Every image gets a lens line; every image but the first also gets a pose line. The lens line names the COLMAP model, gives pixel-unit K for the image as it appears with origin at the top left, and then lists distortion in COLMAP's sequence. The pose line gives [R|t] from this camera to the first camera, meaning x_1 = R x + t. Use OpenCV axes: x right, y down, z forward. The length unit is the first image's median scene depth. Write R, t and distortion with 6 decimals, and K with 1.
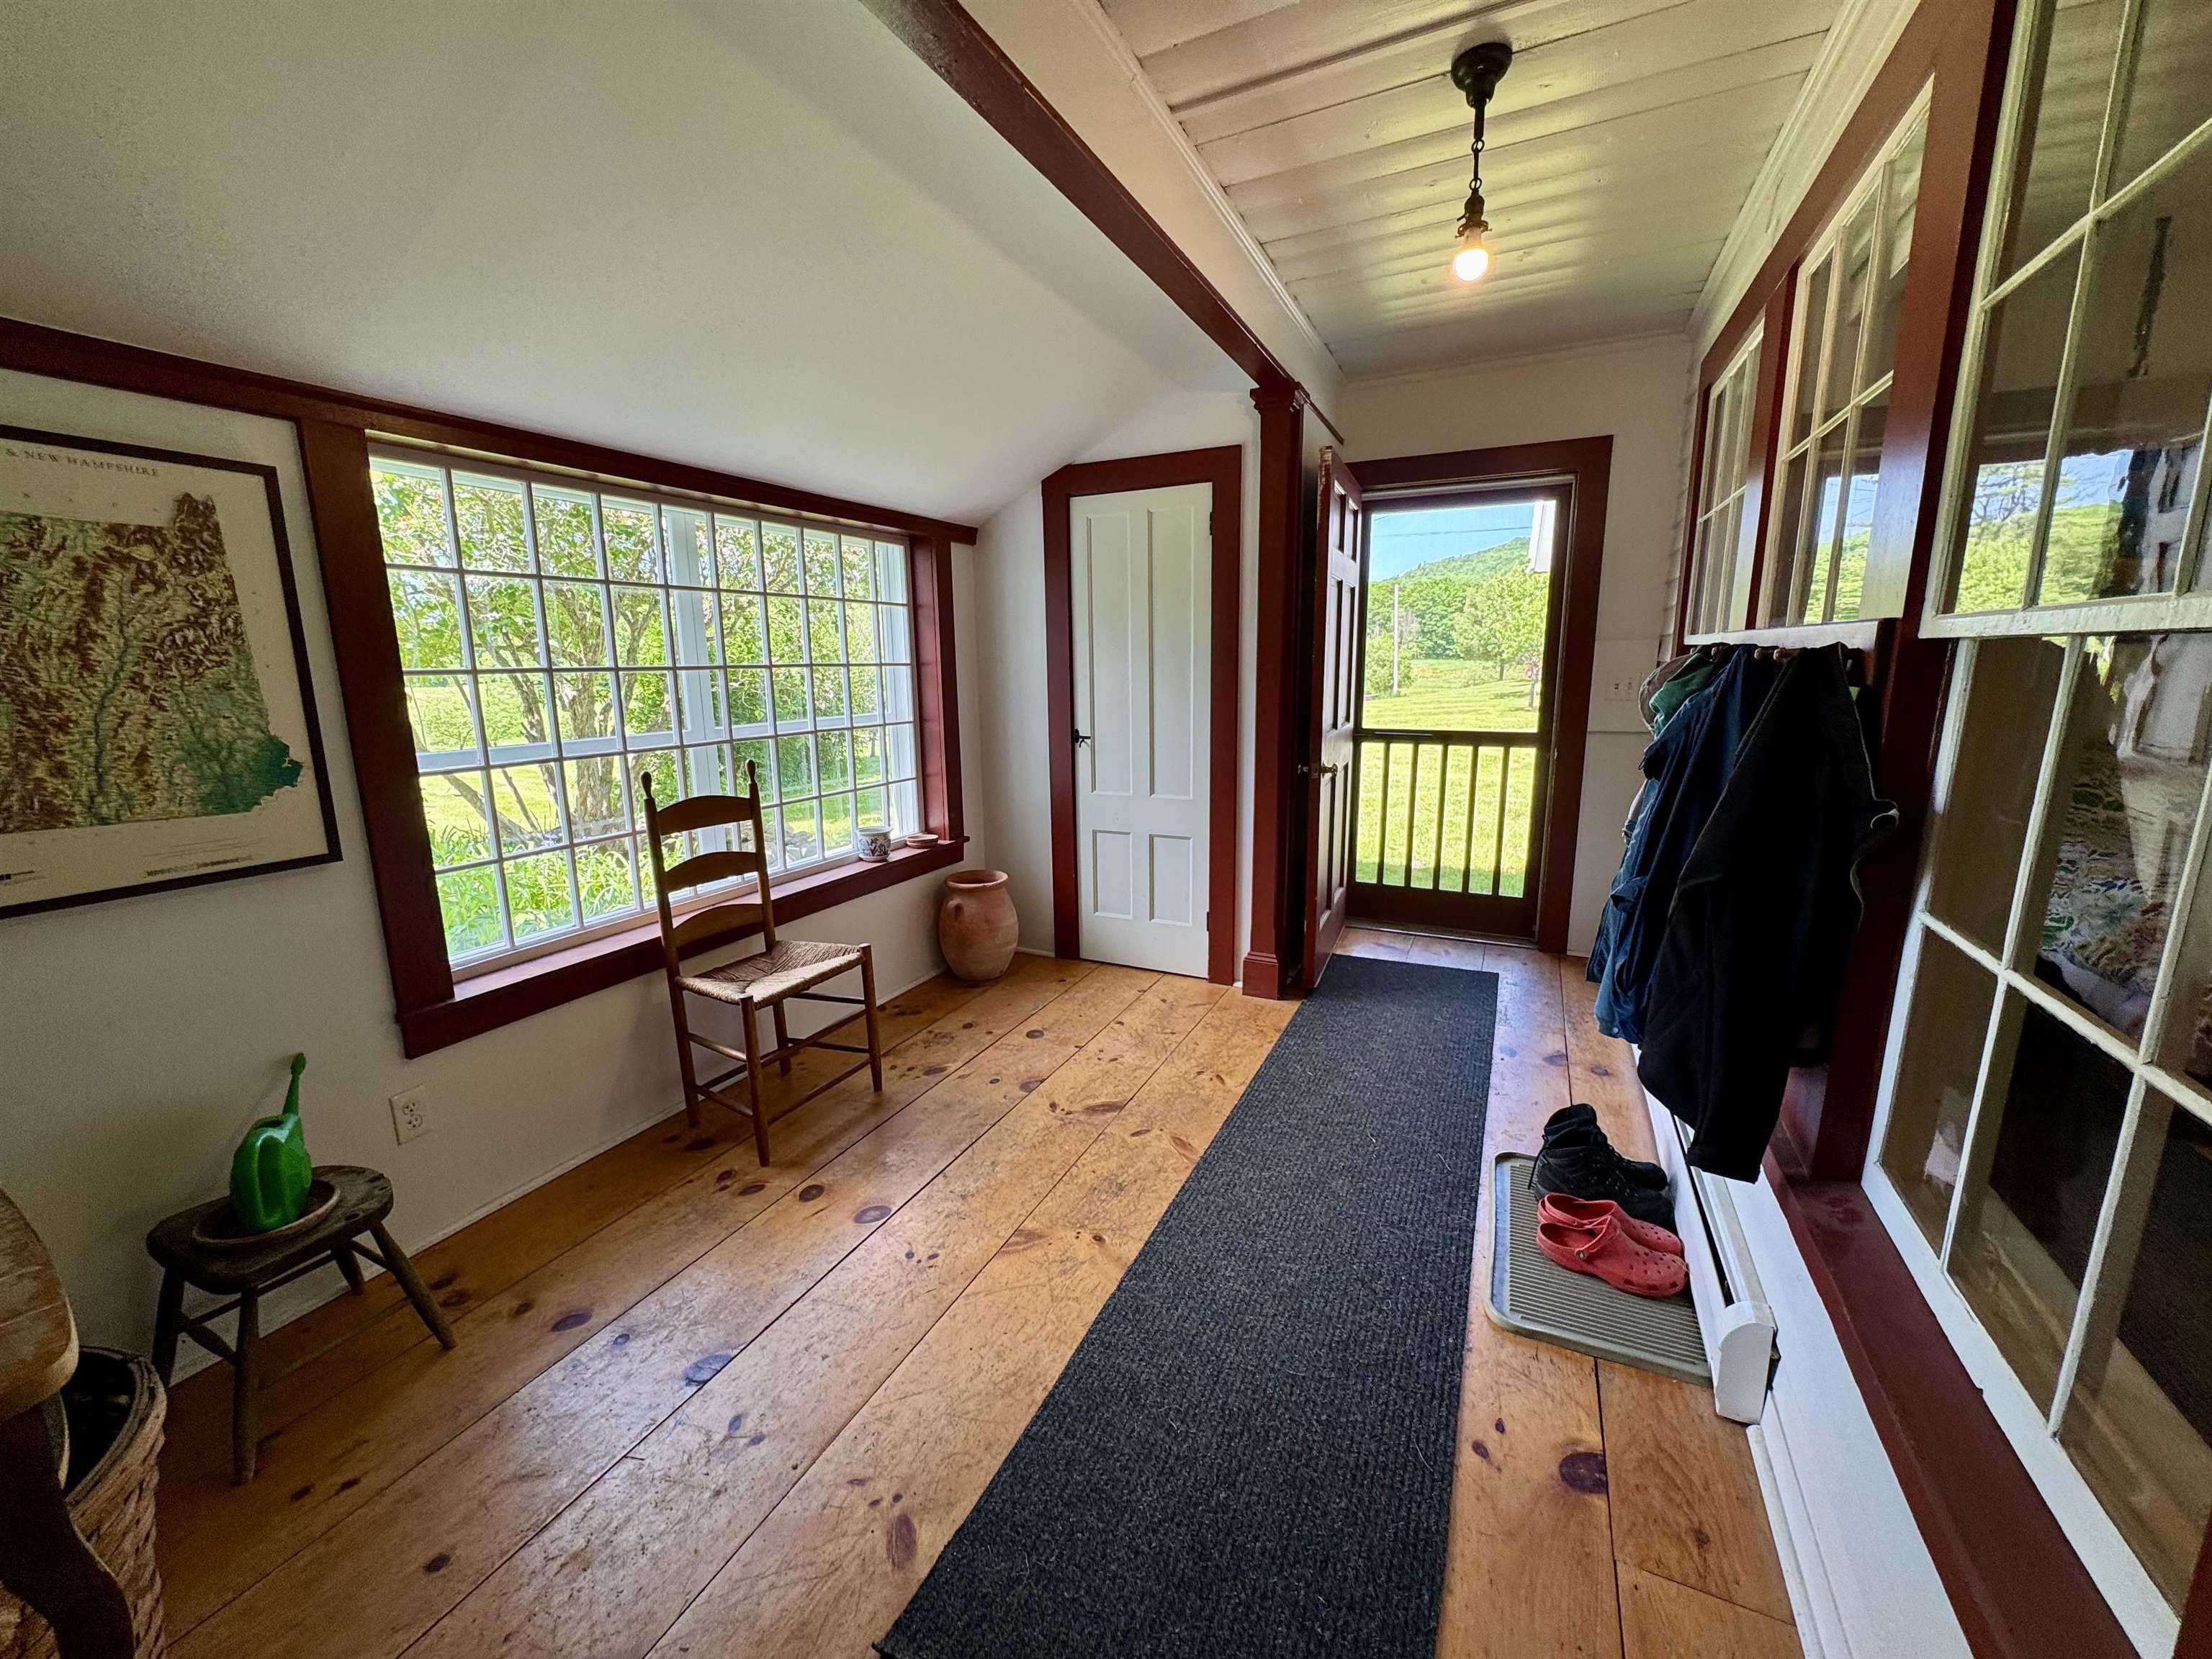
lens RADIAL K [[880.5, 0, 1108.4], [0, 880.5, 829.5], [0, 0, 1]] dist [-0.003449, -0.000561]
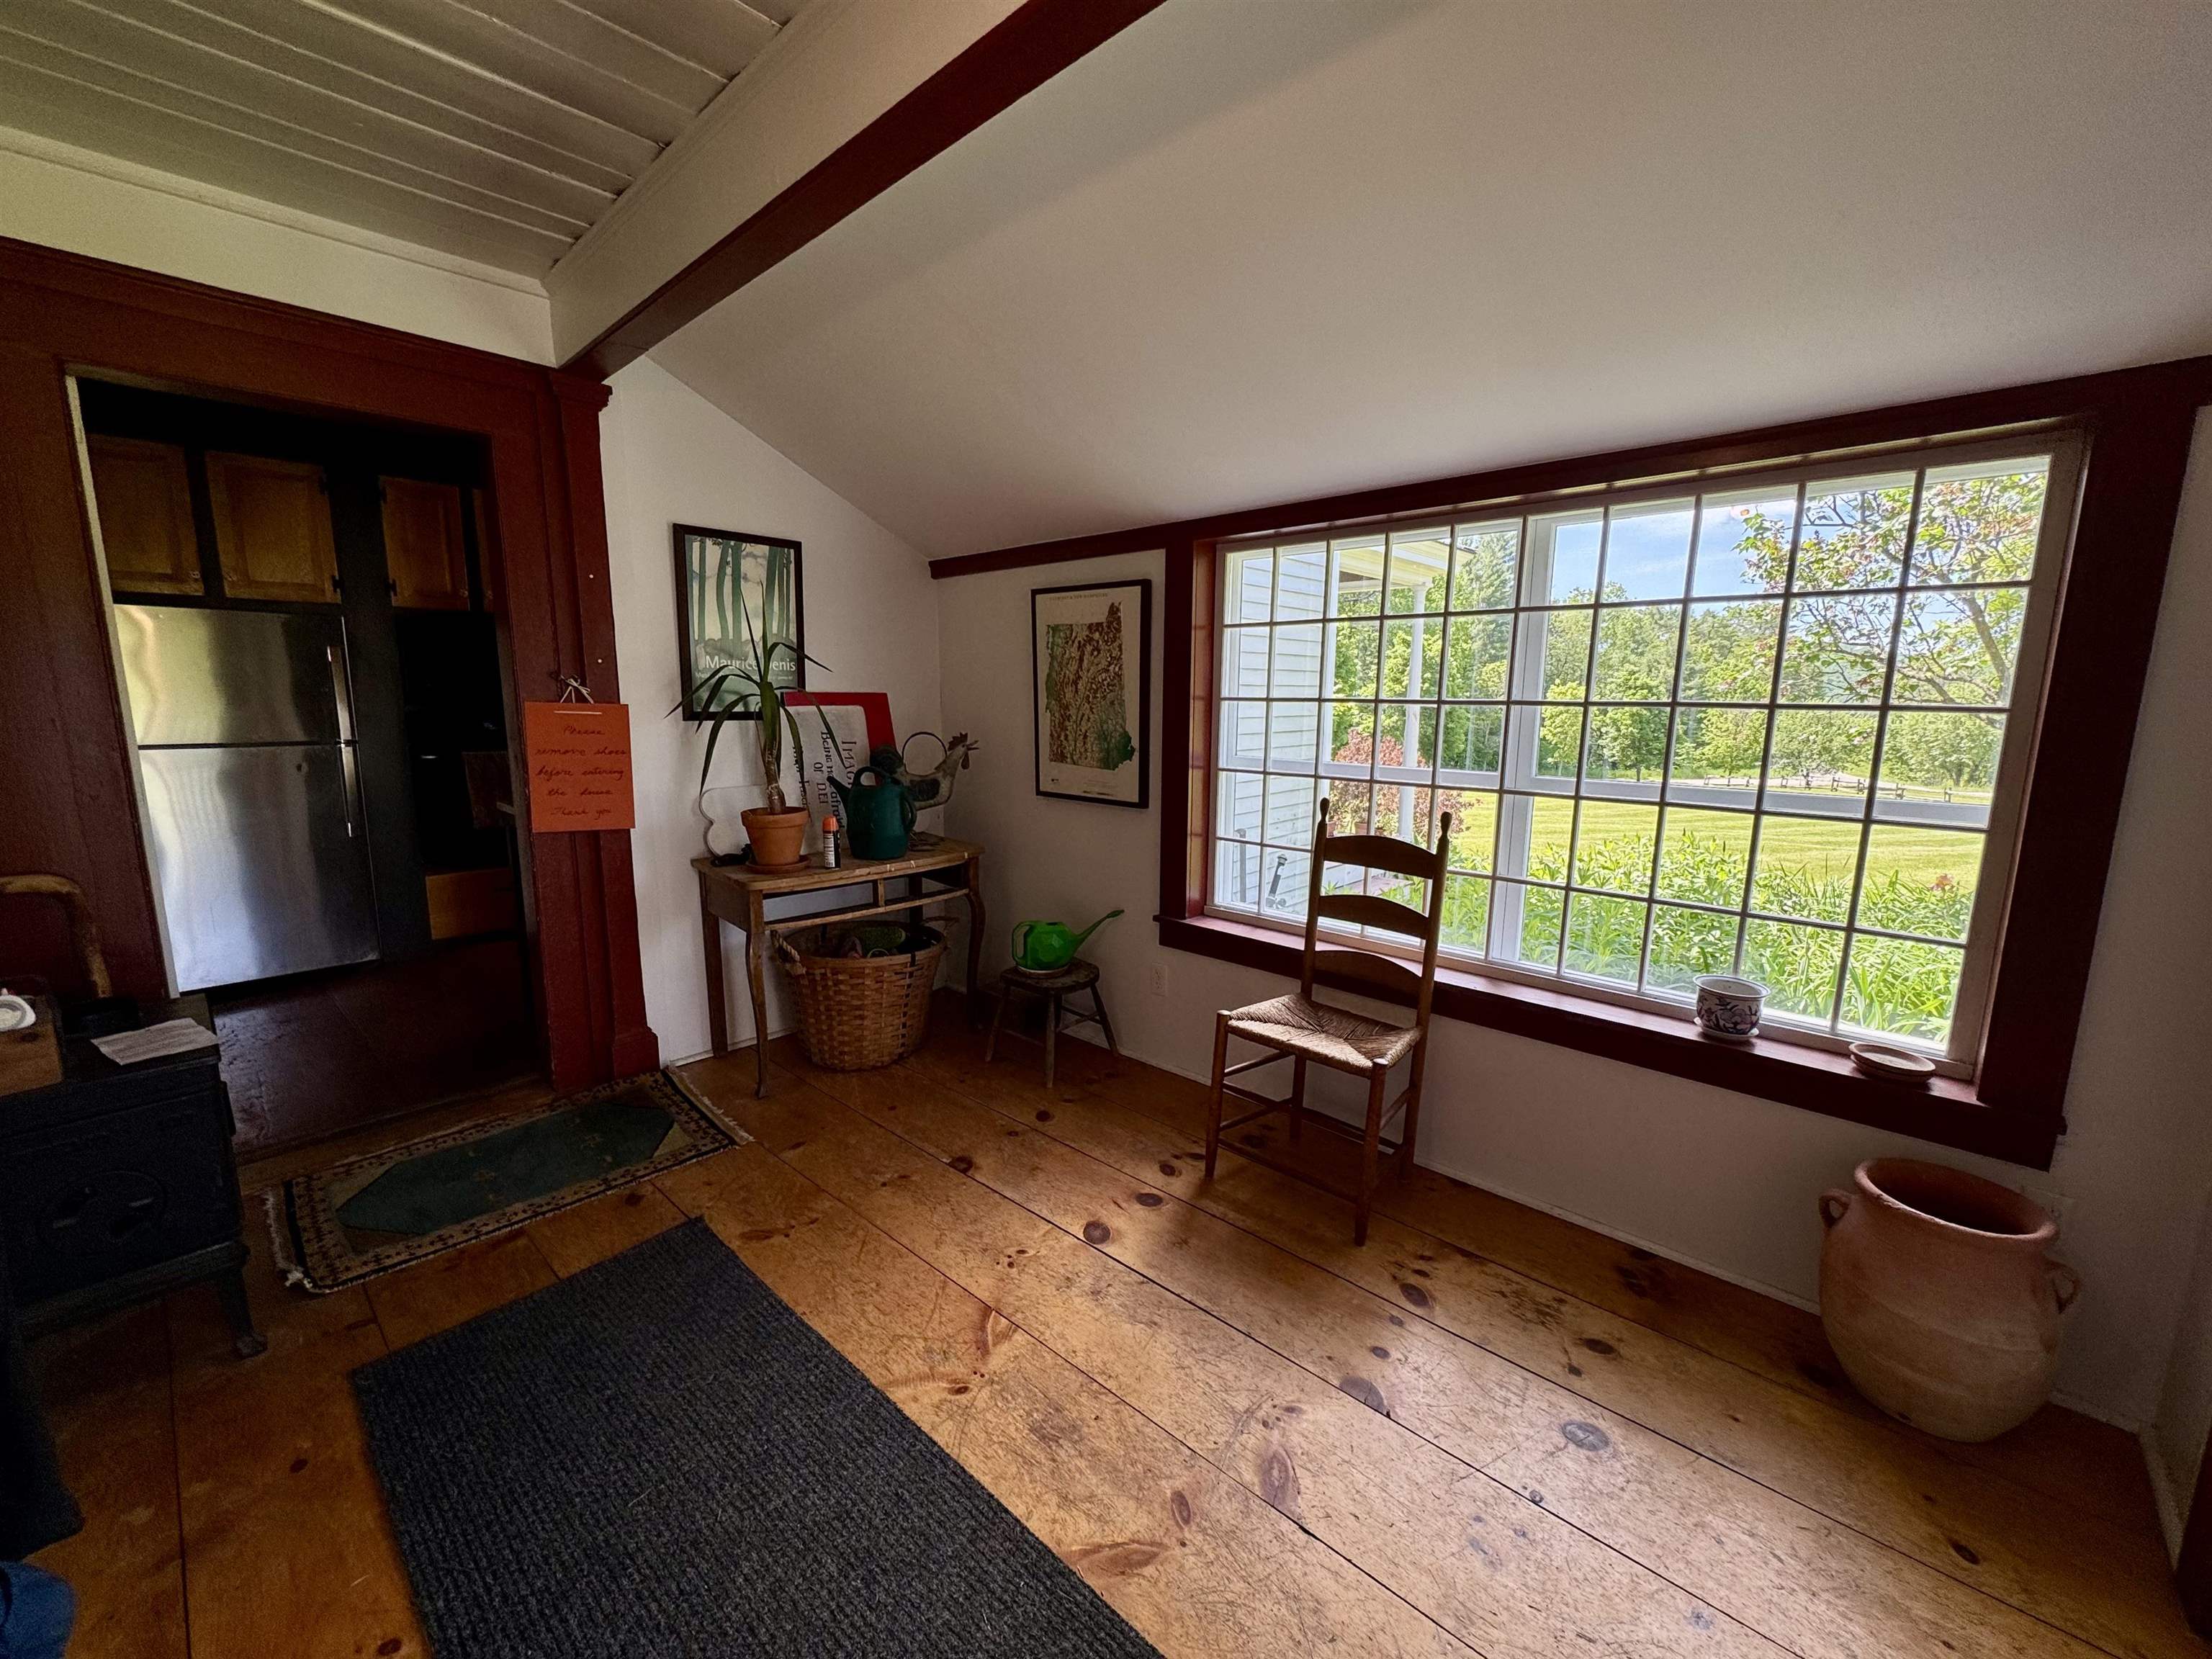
lens RADIAL K [[880.5, 0, 1108.4], [0, 880.5, 829.5], [0, 0, 1]] dist [-0.003449, -0.000561]
pose [[-0.293253, 0.159602, -0.942619, 0.573259], [-0.184432, 0.958002, 0.219584, -0.222523], [0.938077, 0.238243, -0.251501, 1.076552]]
